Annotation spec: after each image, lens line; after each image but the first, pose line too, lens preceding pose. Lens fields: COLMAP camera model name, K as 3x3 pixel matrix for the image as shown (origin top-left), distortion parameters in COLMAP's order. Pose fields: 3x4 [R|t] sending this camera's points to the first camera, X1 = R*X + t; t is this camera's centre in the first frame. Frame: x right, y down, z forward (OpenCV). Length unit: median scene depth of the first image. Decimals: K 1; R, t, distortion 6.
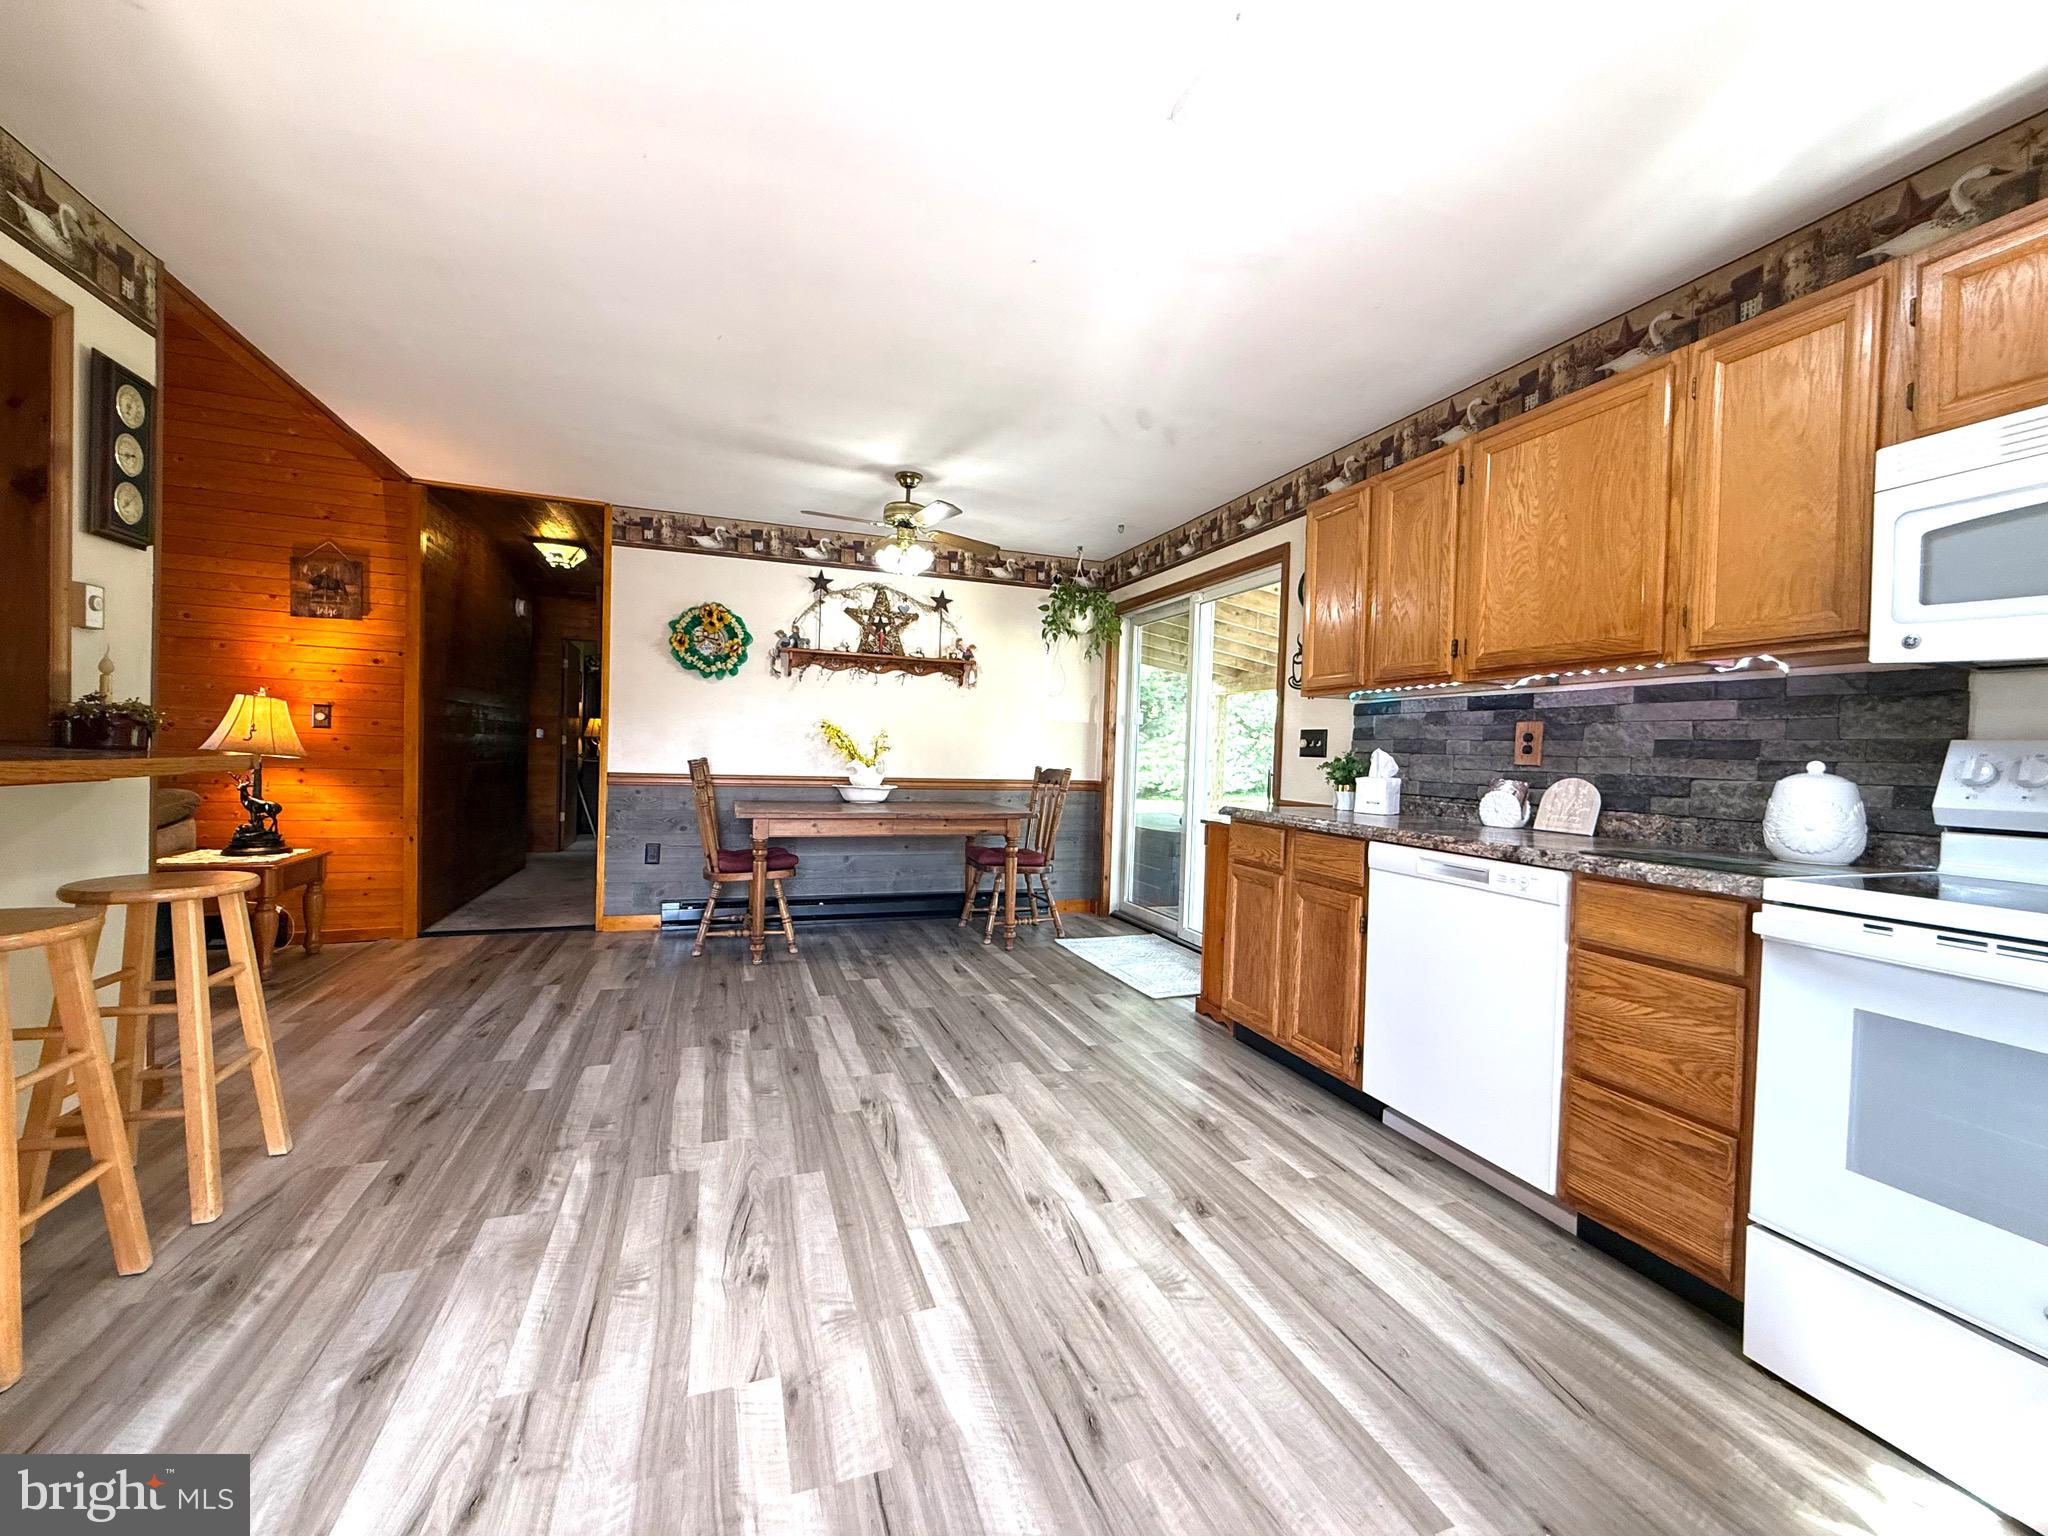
lens RADIAL K [[815.5, 0, 1017.5], [0, 815.5, 769.8], [0, 0, 1]] dist [0.000460, -0.000197]
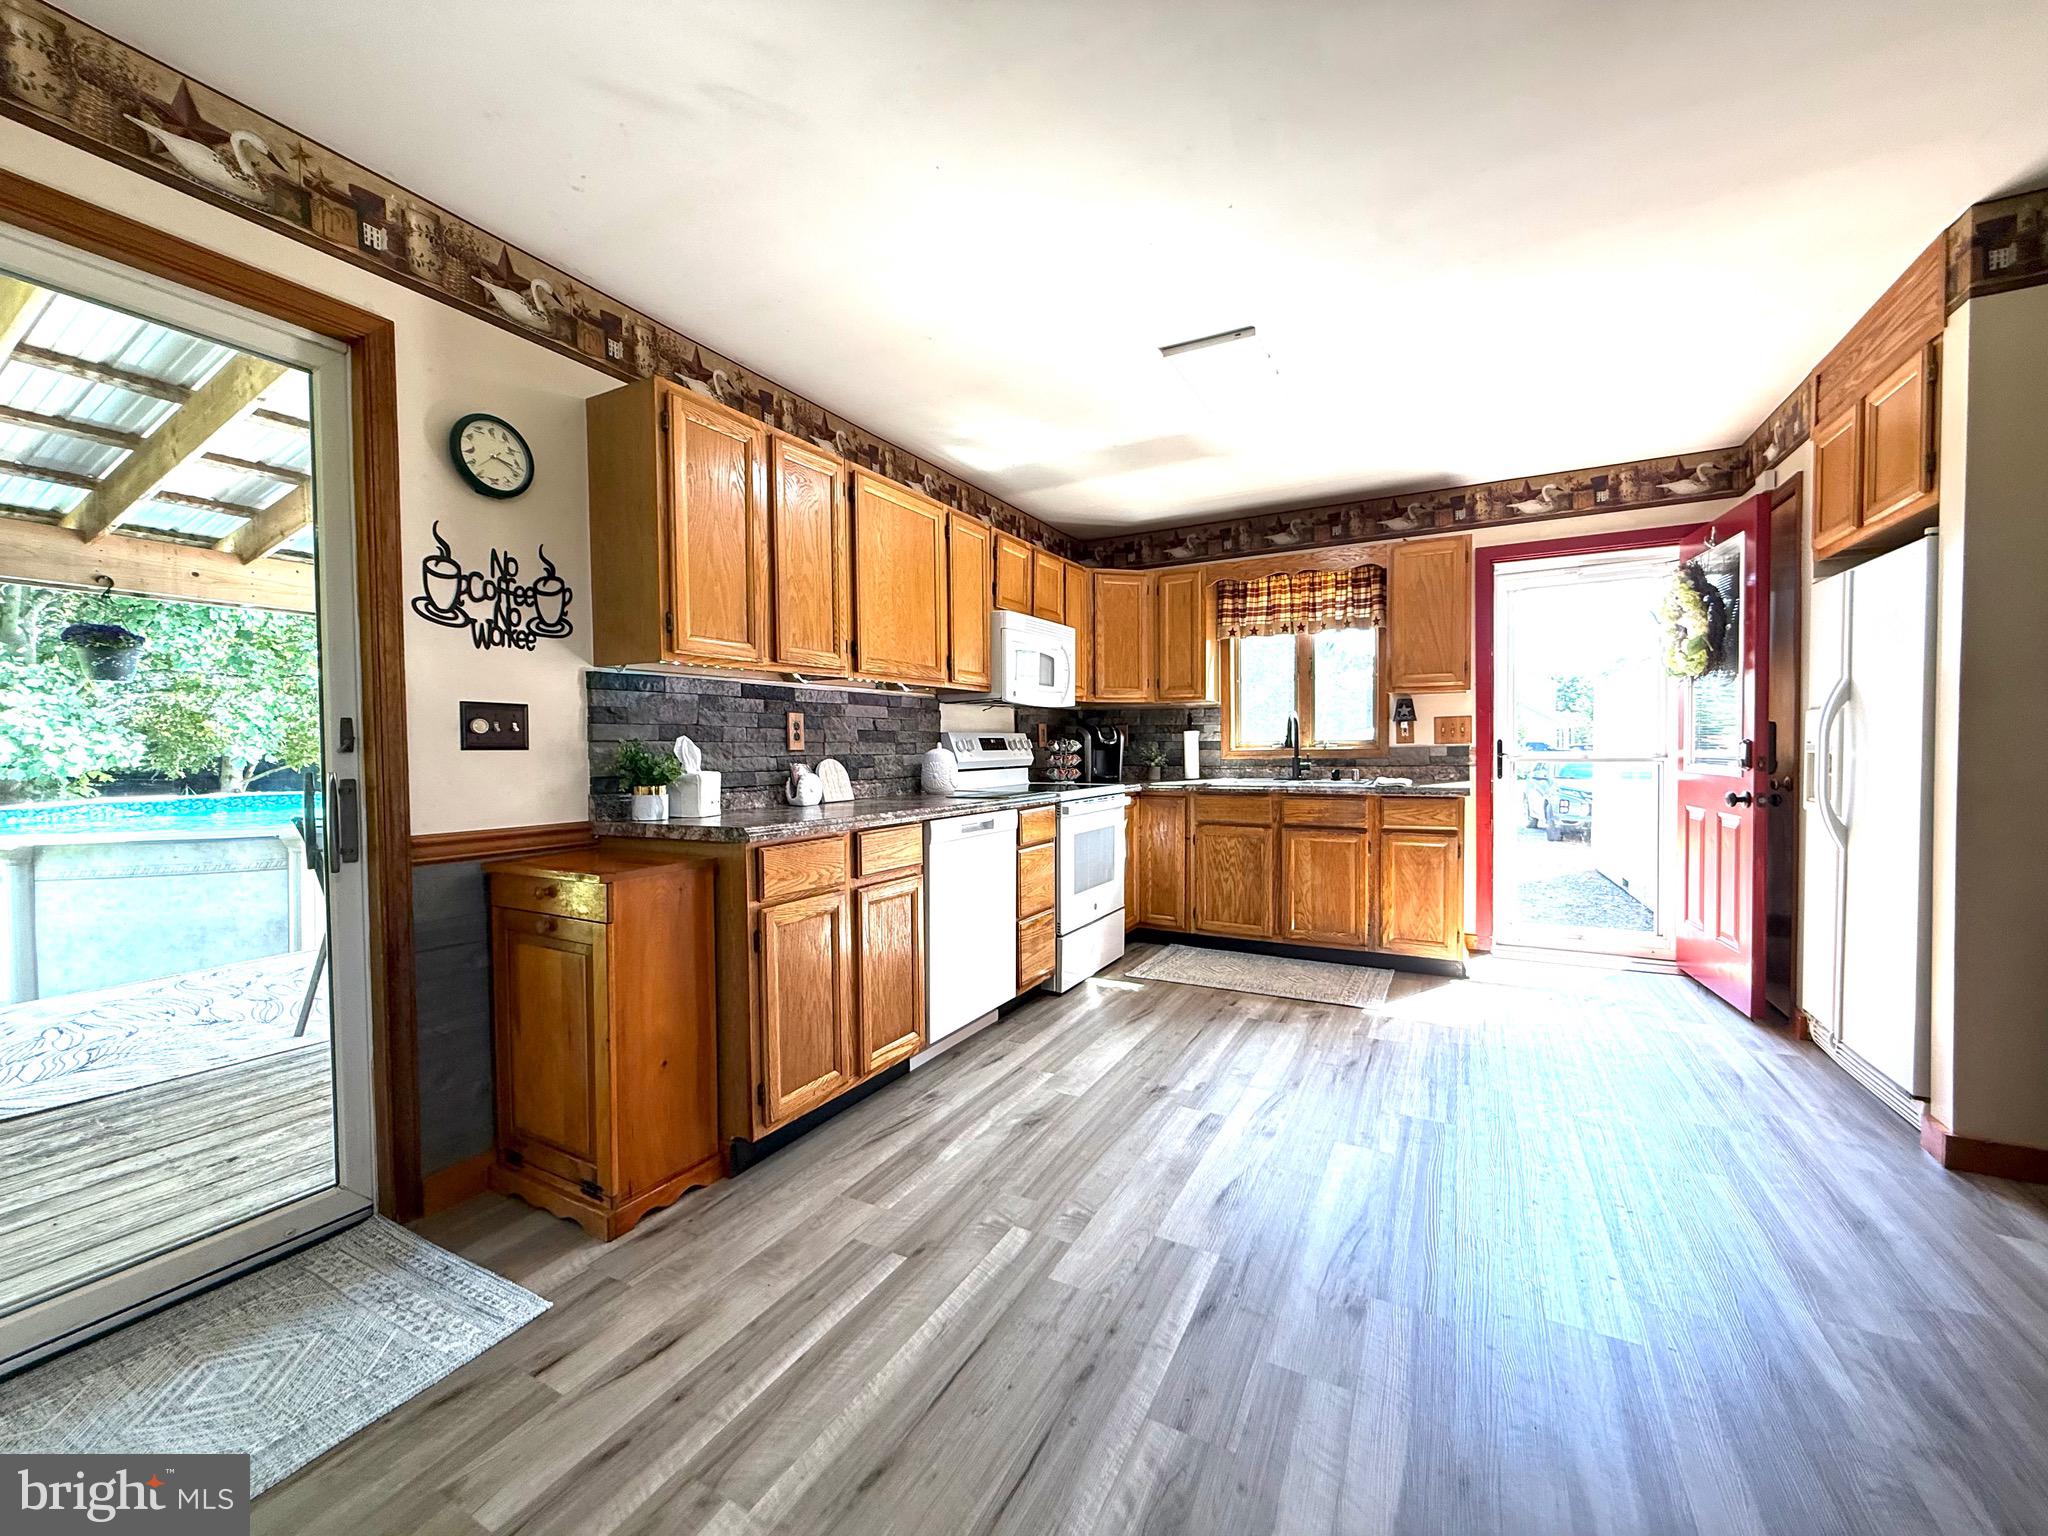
lens RADIAL K [[815.5, 0, 1018.1], [0, 815.5, 770.1], [0, 0, 1]] dist [0.000460, -0.000197]
pose [[-0.664305, -0.045795, 0.746058, -0.402904], [0.005903, 0.997769, 0.066502, -0.047431], [-0.747439, 0.048581, -0.662552, 1.384022]]
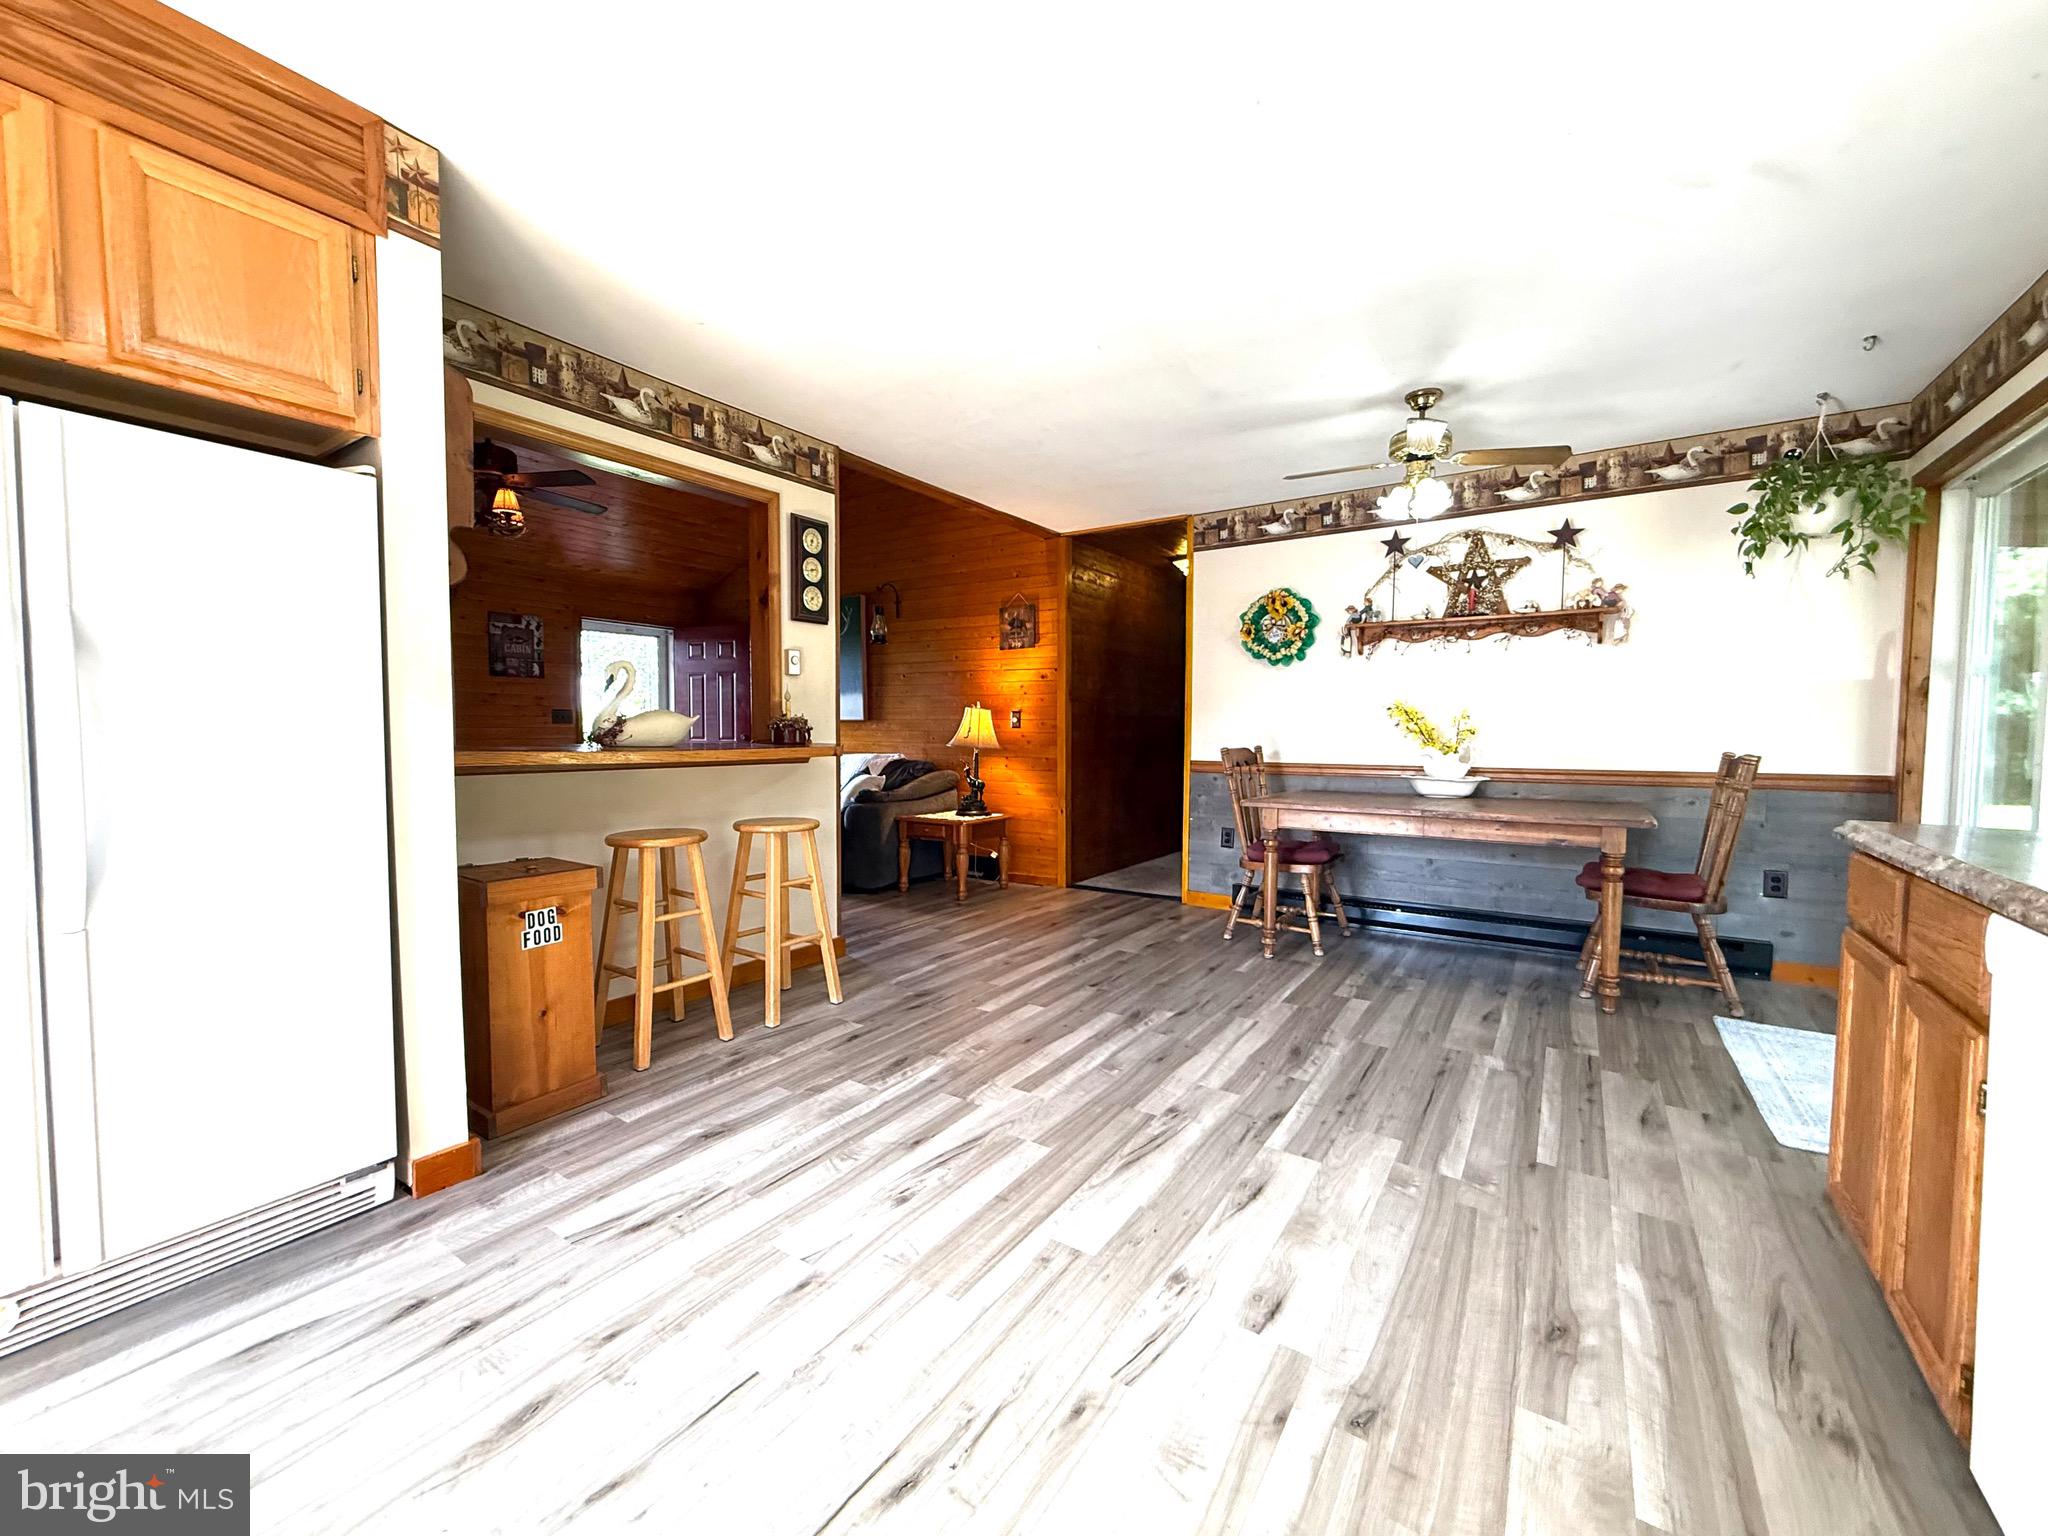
lens RADIAL K [[815.5, 0, 1017.7], [0, 815.5, 769.0], [0, 0, 1]] dist [0.000460, -0.000197]
pose [[0.586808, 0.009373, -0.809672, 0.402123], [-0.001316, 0.999943, 0.010622, 0.005391], [0.809725, -0.005167, 0.586786, 0.268413]]
